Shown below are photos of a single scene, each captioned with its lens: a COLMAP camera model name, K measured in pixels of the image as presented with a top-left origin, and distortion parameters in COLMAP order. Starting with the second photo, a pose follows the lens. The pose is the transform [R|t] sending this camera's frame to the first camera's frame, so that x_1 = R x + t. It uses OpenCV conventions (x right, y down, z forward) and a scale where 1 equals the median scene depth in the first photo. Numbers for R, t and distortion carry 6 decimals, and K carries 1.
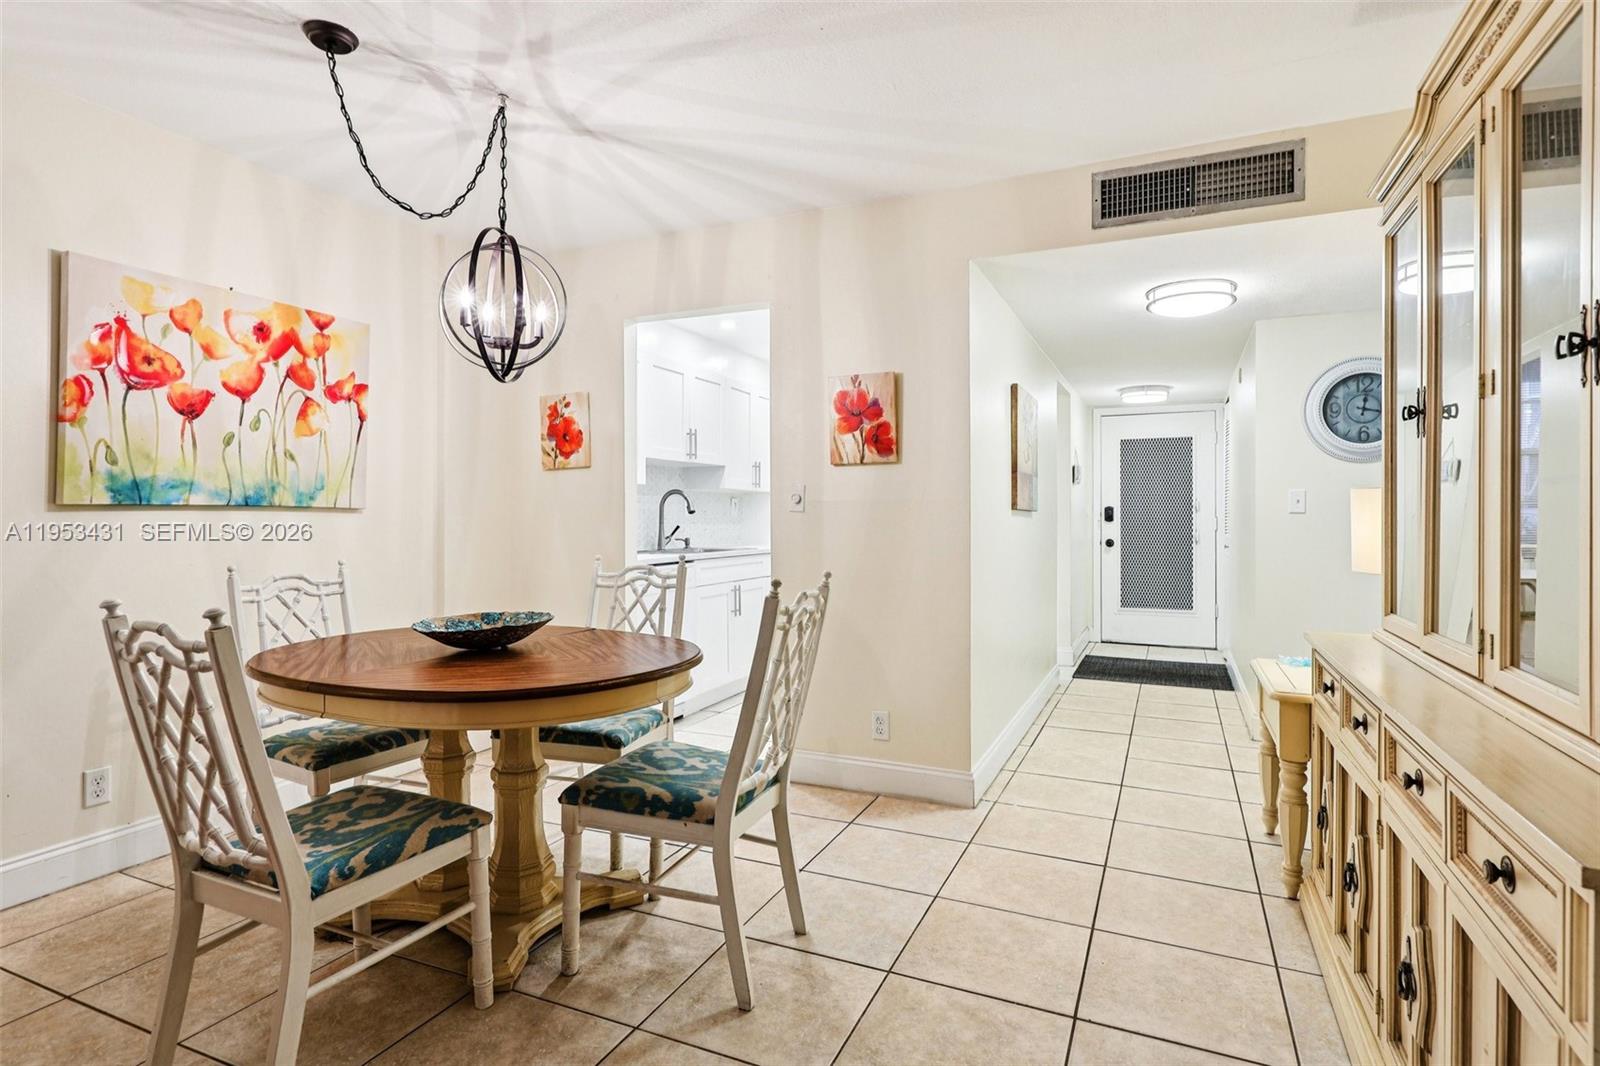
lens RADIAL K [[819.6, 0, 796.5], [0, 819.6, 522.7], [0, 0, 1]] dist [0.002221, 0.000088]
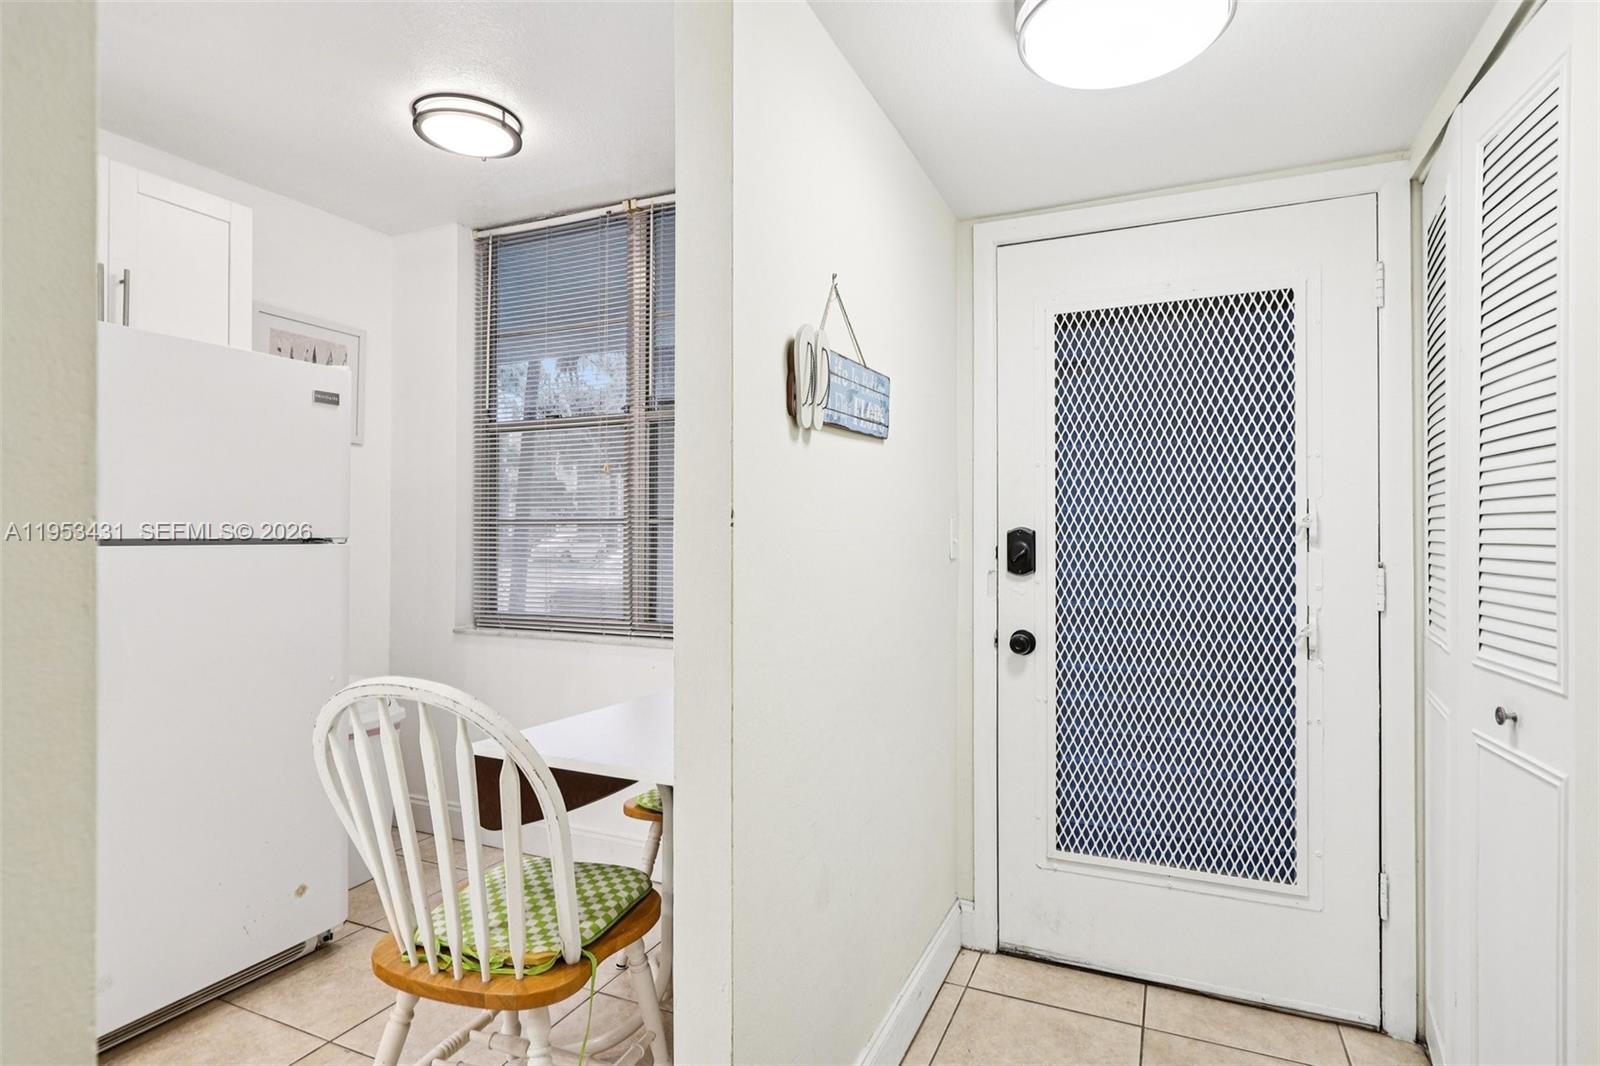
lens RADIAL K [[870.1, 0, 803.0], [0, 870.1, 534.2], [0, 0, 1]] dist [-0.002936, -0.000051]
pose [[0.995869, 0.001711, 0.090790, 0.270324], [-0.000772, 0.999946, -0.010379, -0.014177], [-0.090803, 0.010266, 0.995816, 0.680958]]
